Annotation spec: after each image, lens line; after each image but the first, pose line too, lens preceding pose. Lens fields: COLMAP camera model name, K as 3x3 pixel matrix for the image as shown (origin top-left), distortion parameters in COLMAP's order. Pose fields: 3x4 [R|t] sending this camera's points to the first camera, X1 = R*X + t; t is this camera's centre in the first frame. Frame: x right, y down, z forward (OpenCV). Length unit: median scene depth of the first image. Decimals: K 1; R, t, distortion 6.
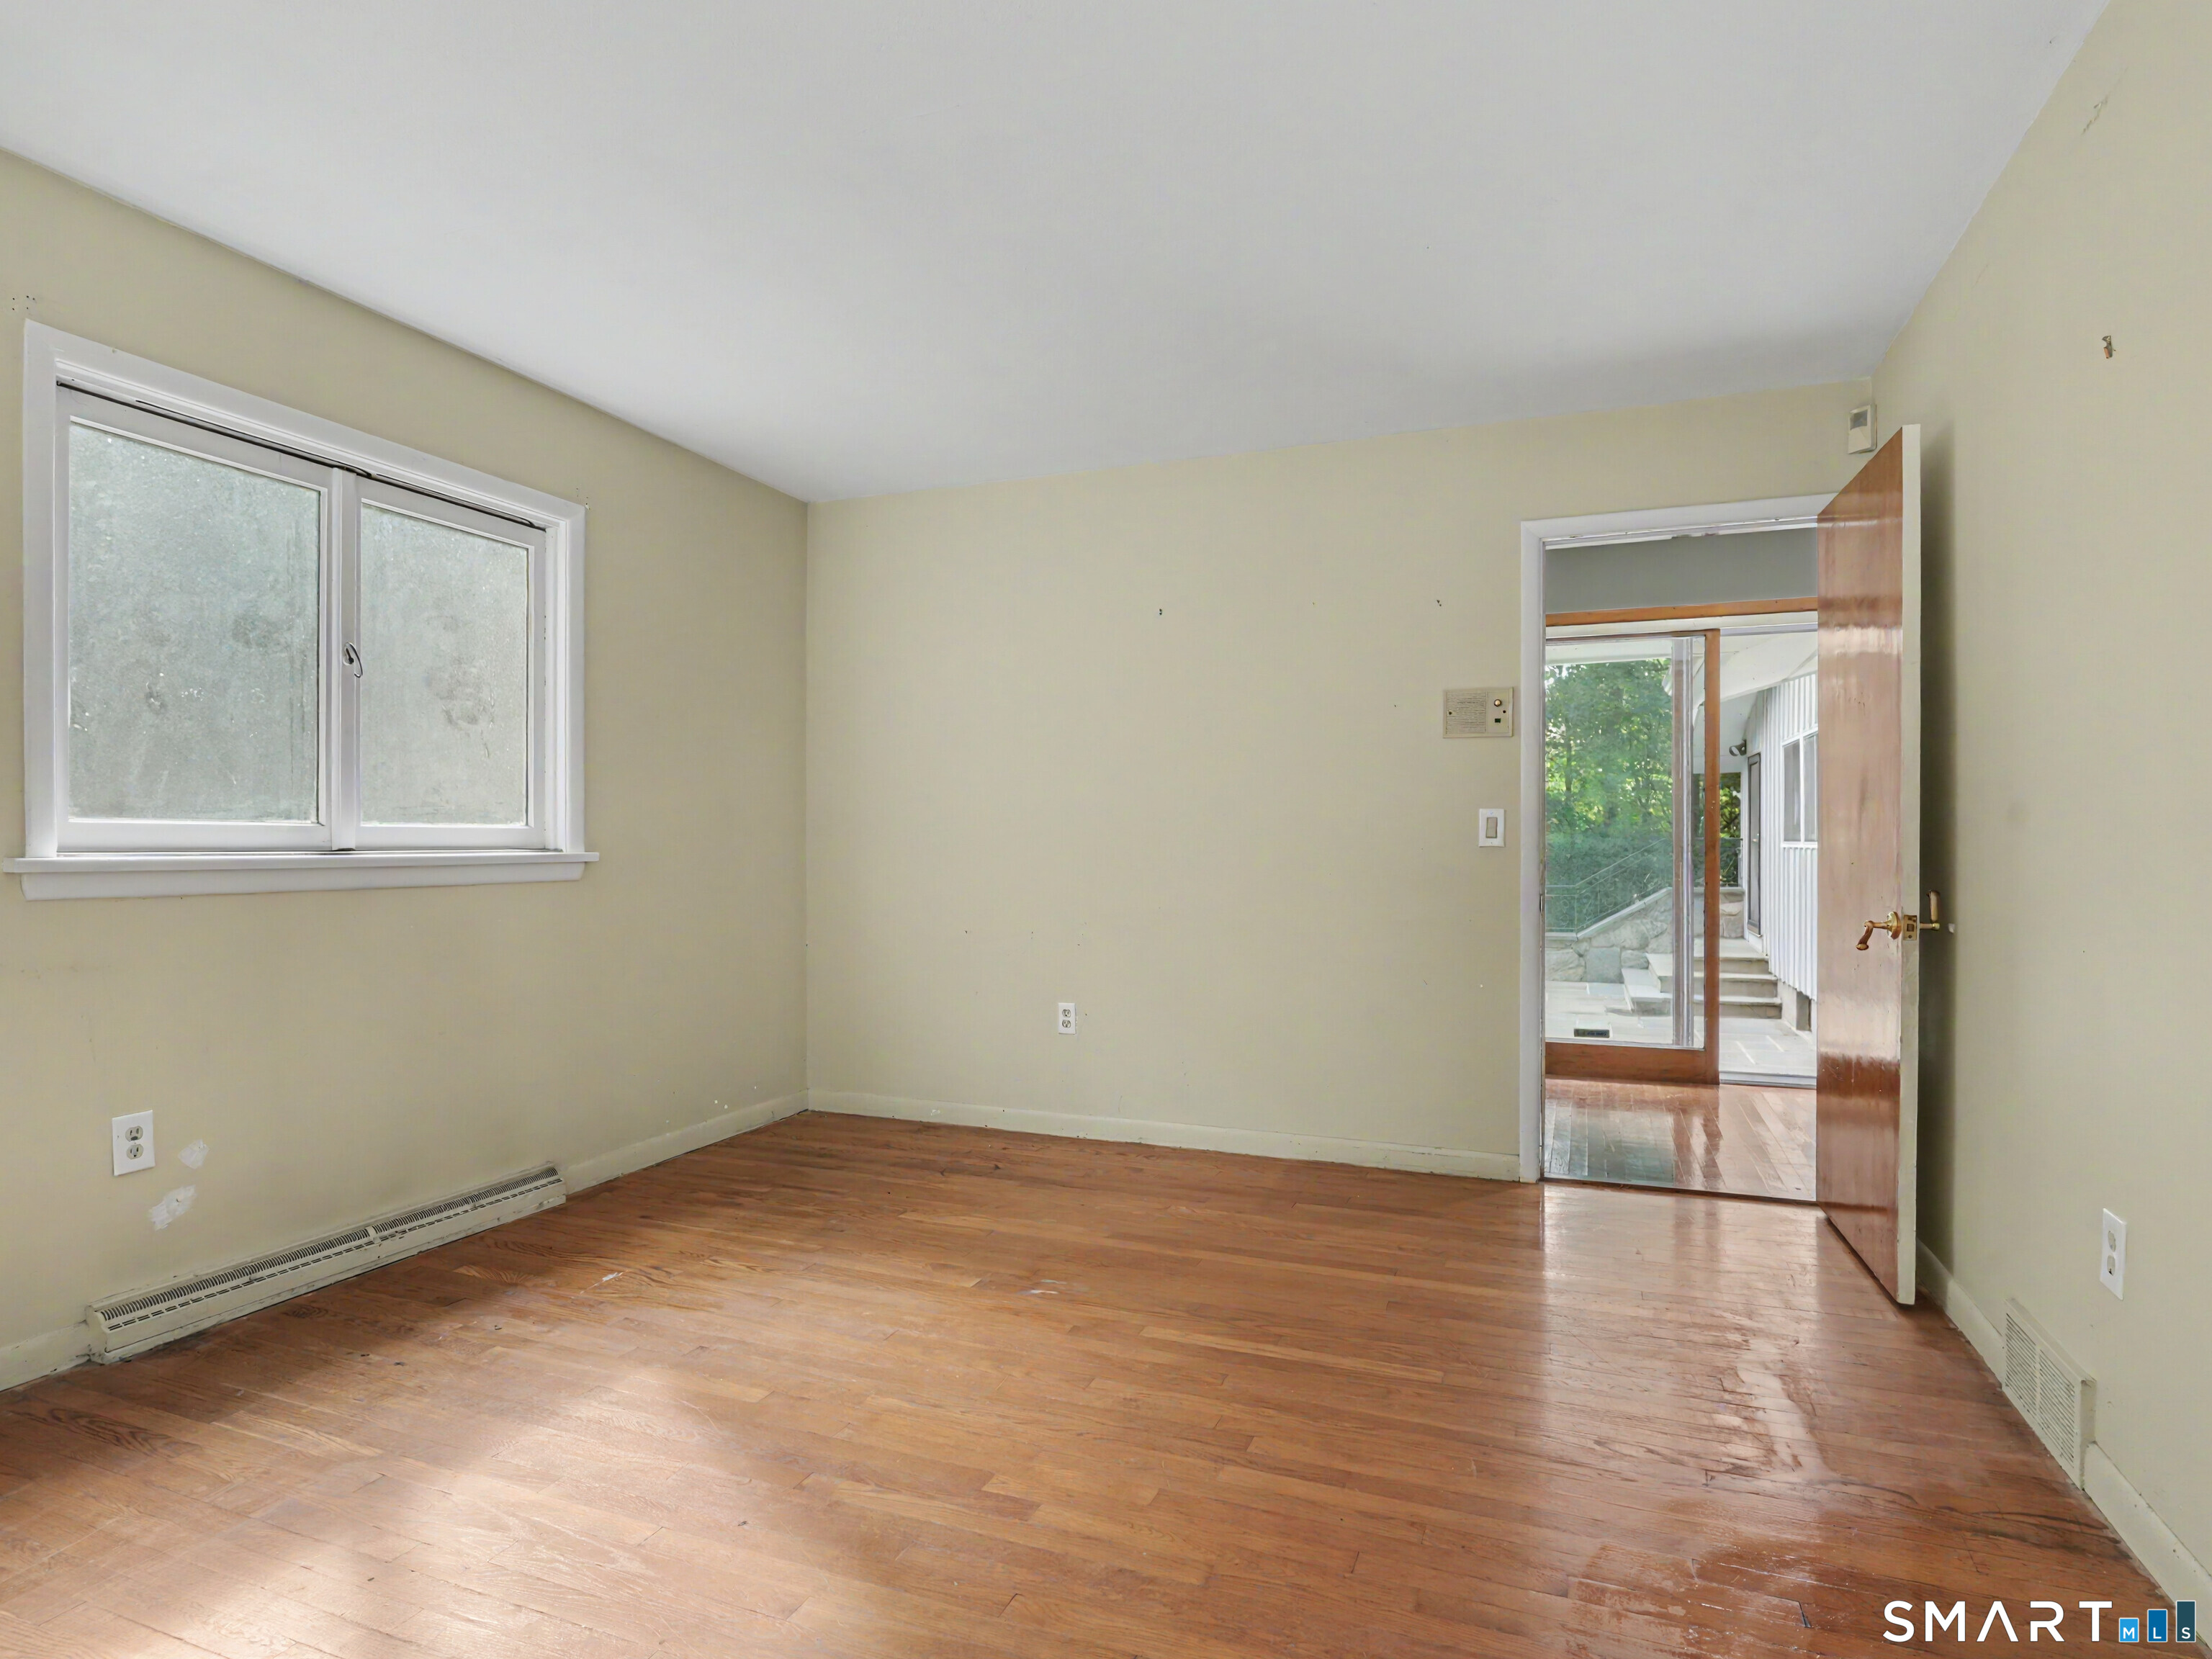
lens RADIAL K [[1206.0, 0, 1105.0], [0, 1206.0, 842.4], [0, 0, 1]] dist [-0.000422, -0.000110]
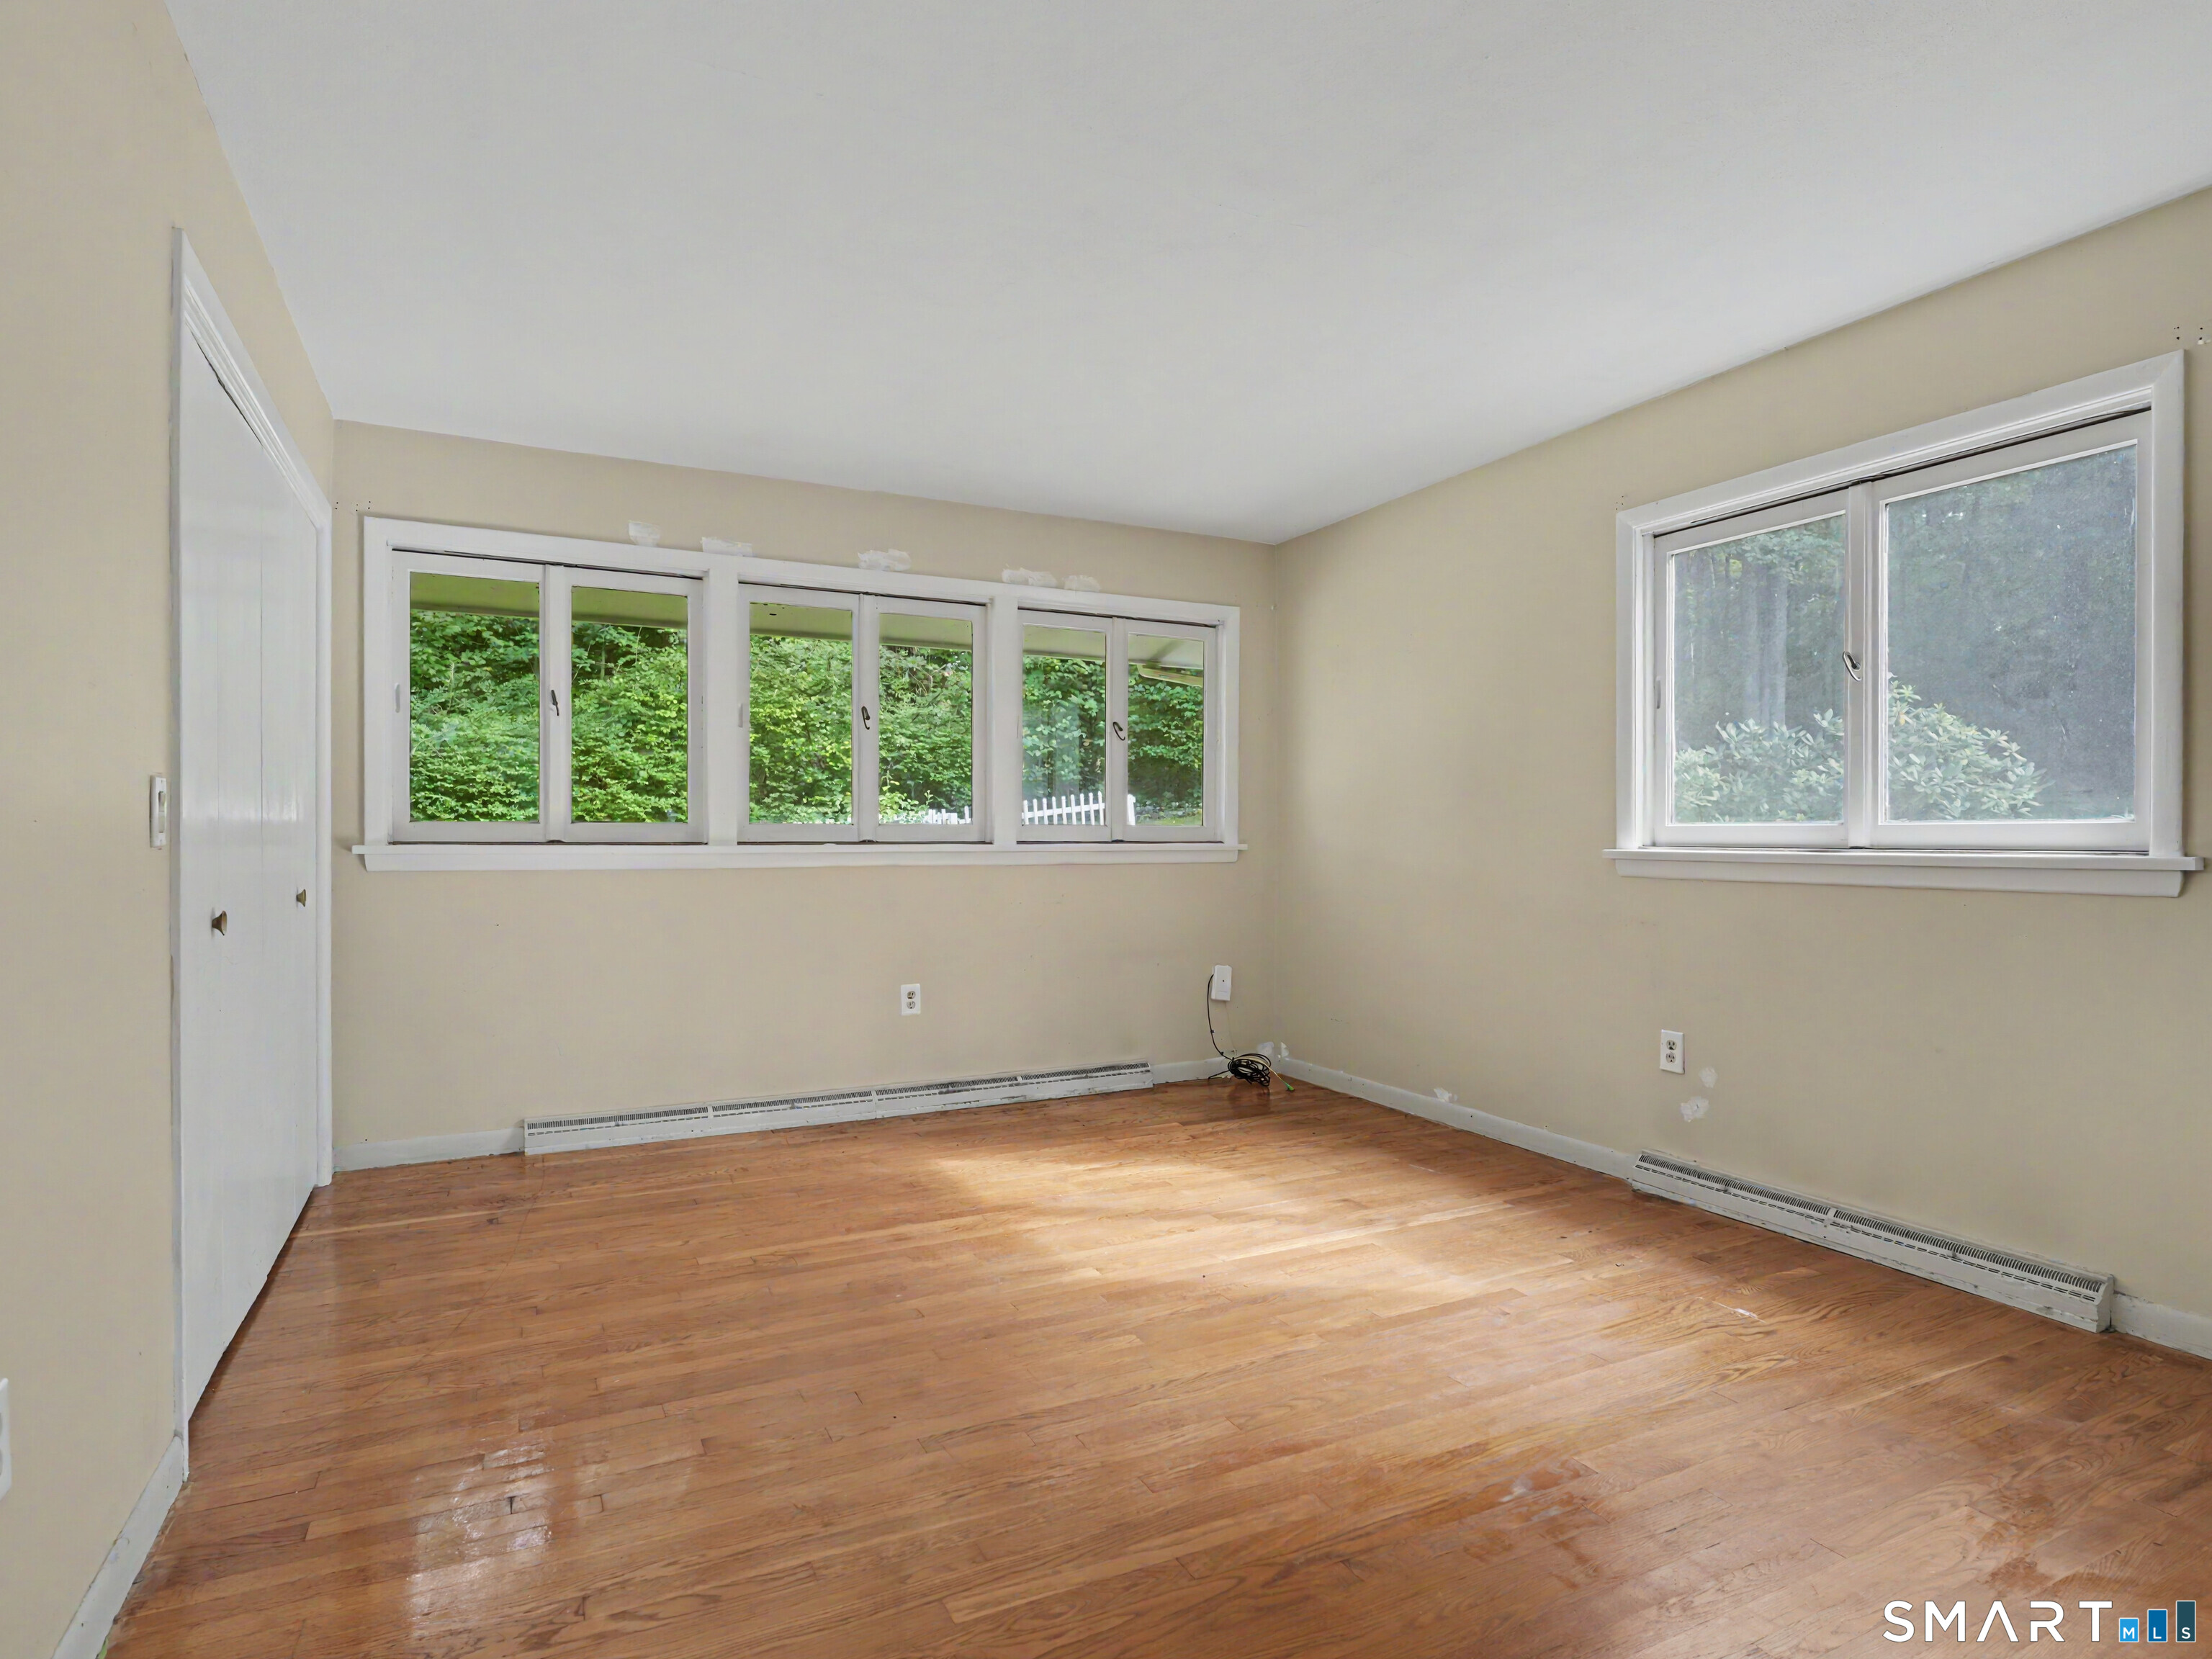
lens RADIAL K [[1206.0, 0, 1105.0], [0, 1206.0, 842.4], [0, 0, 1]] dist [-0.000422, -0.000110]
pose [[-0.664693, 0.001862, -0.747114, 0.637882], [-0.003314, 0.999980, 0.005441, -0.002352], [0.747109, 0.006093, -0.664673, 1.319114]]
